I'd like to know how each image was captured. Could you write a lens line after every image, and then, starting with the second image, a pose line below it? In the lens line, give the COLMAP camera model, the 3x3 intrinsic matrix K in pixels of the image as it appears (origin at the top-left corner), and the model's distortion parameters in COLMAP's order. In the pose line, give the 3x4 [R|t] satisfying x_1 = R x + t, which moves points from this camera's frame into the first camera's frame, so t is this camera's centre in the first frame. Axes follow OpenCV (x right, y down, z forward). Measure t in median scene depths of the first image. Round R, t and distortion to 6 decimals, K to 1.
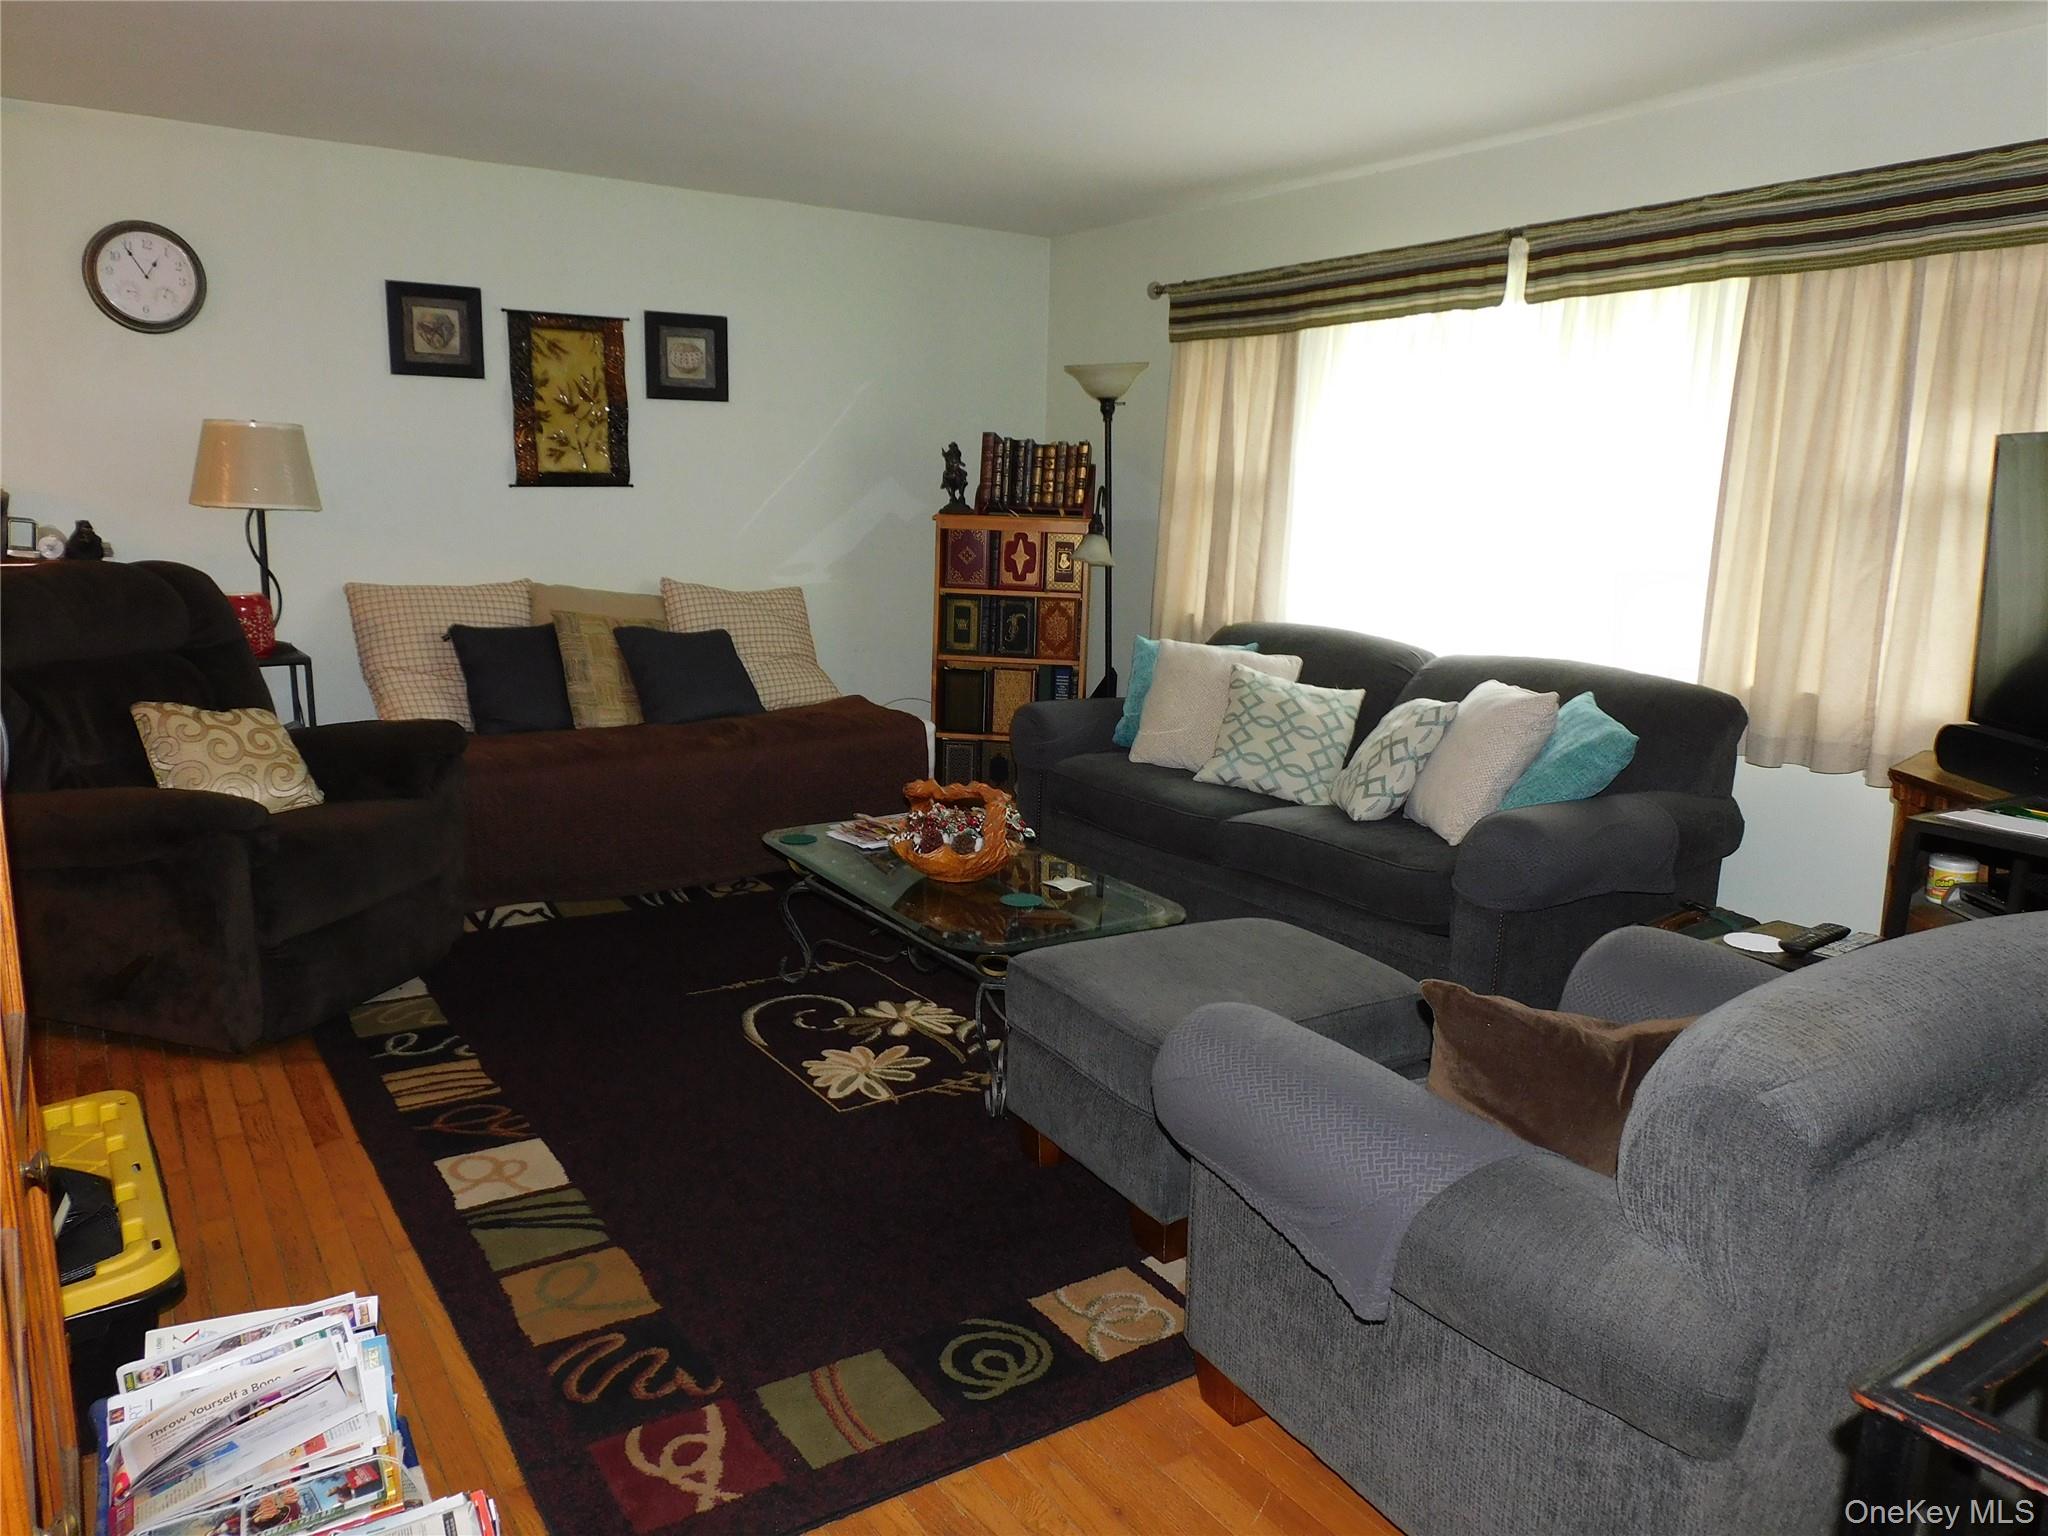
lens RADIAL K [[1438.2, 0, 1026.2], [0, 1438.2, 766.1], [0, 0, 1]] dist [0.002030, -0.007298]
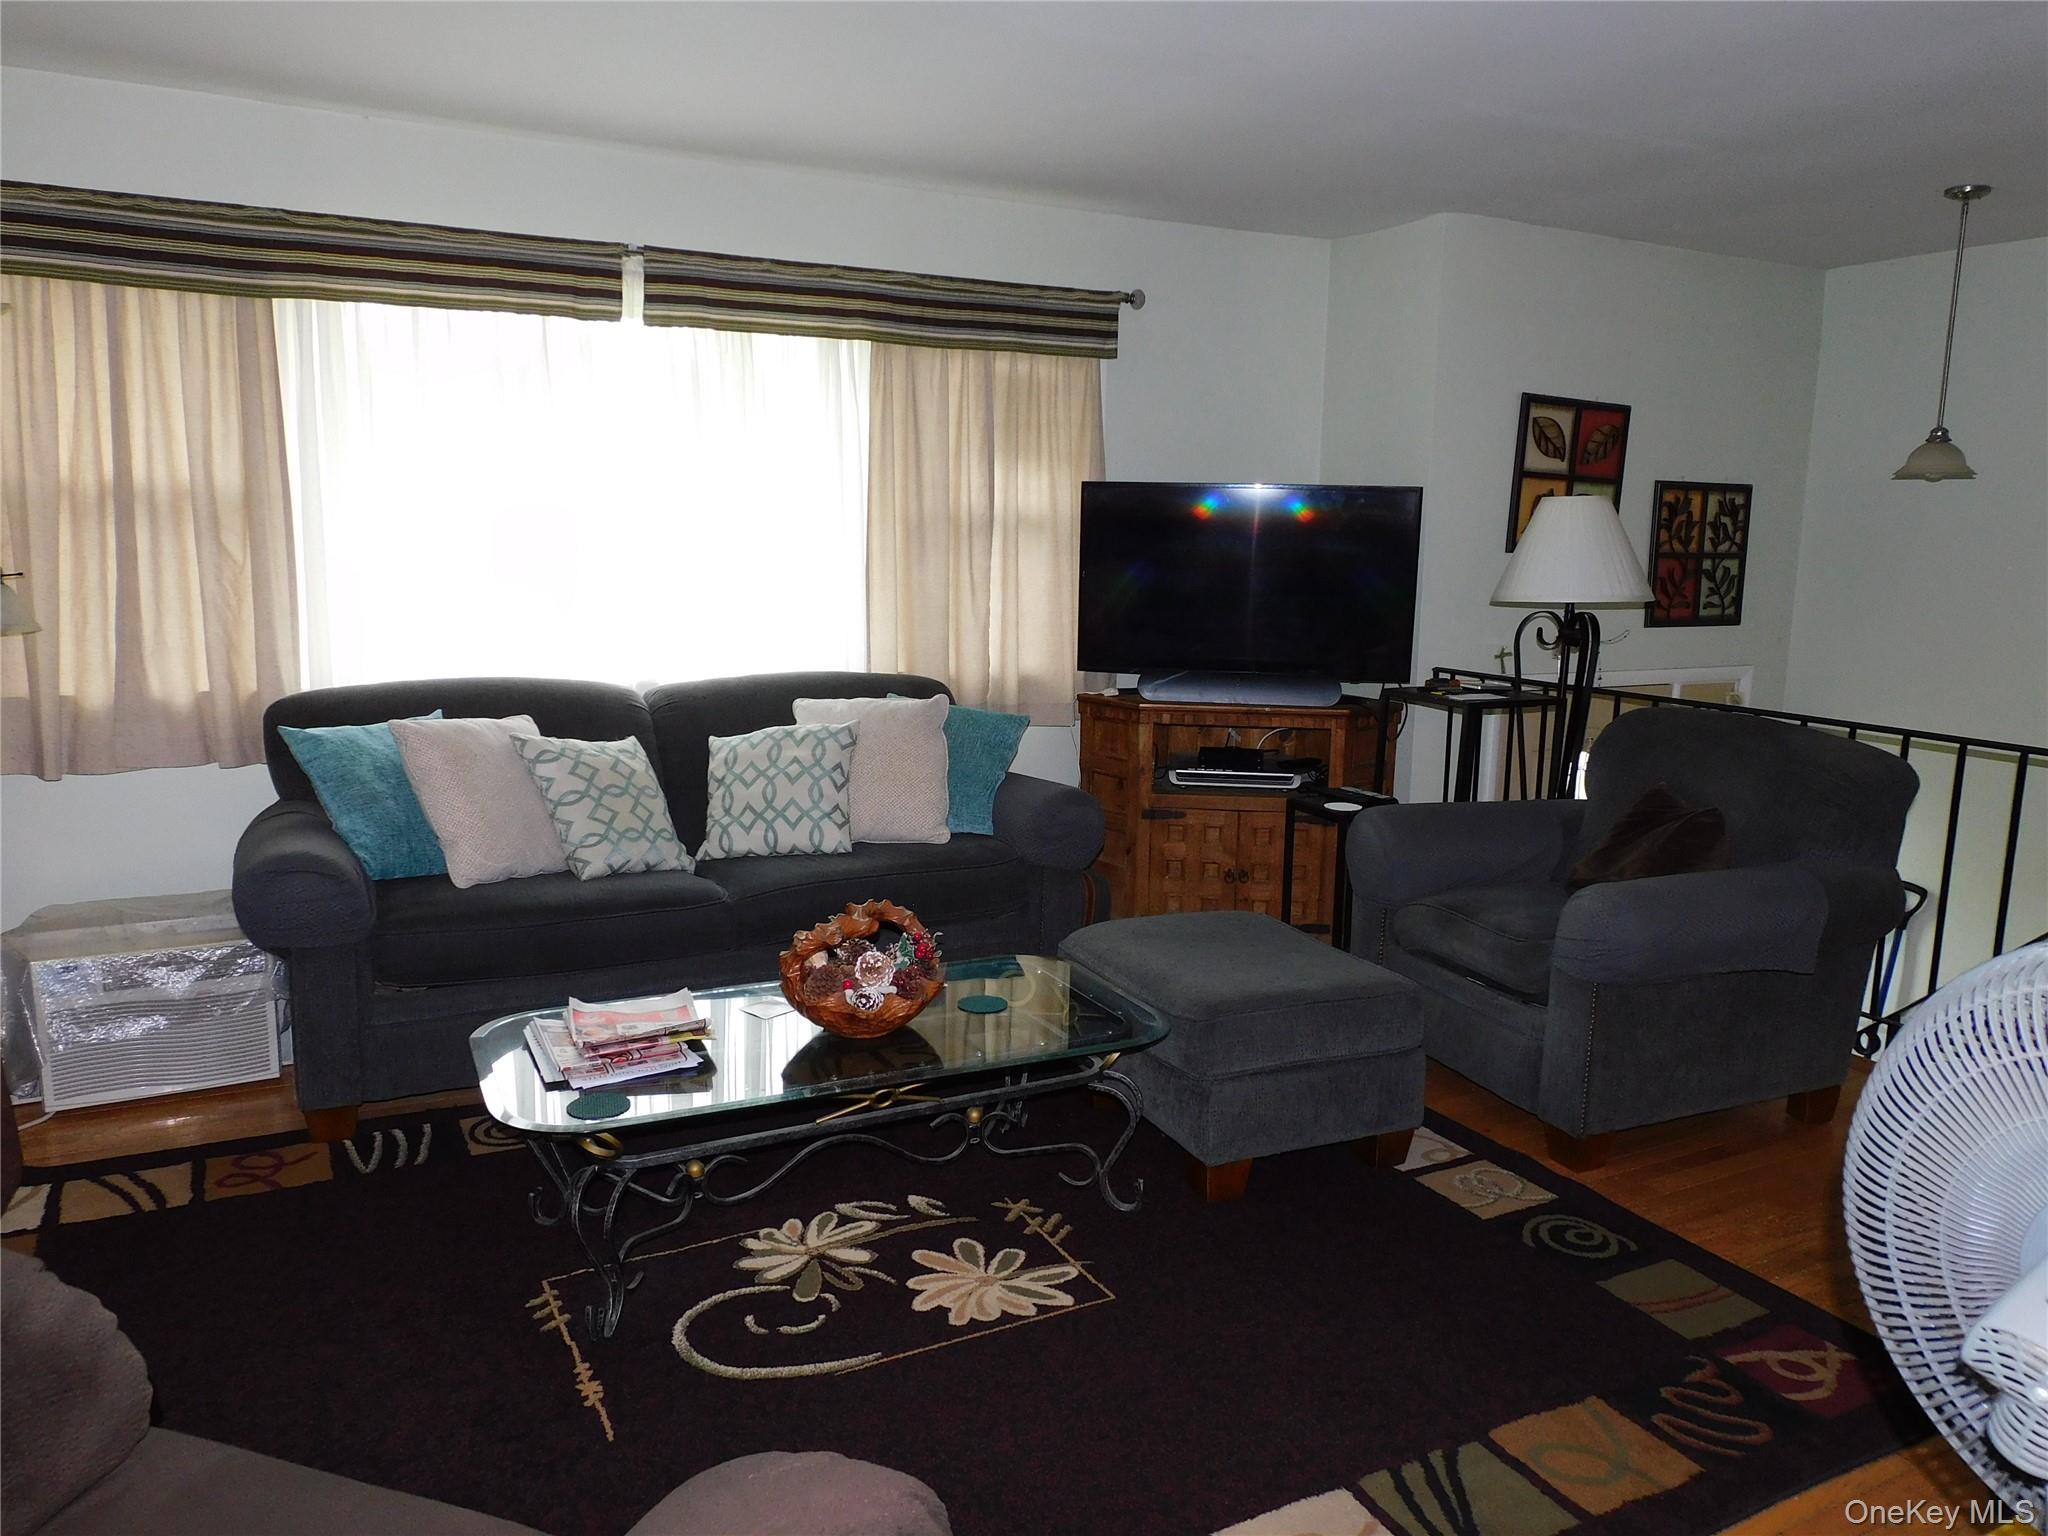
lens RADIAL K [[1438.2, 0, 1026.1], [0, 1438.2, 764.8], [0, 0, 1]] dist [0.002030, -0.007298]
pose [[0.106880, -0.185384, 0.976836, -0.727386], [0.171517, 0.971173, 0.165543, -0.164887], [-0.979366, 0.149850, 0.135596, 0.736685]]
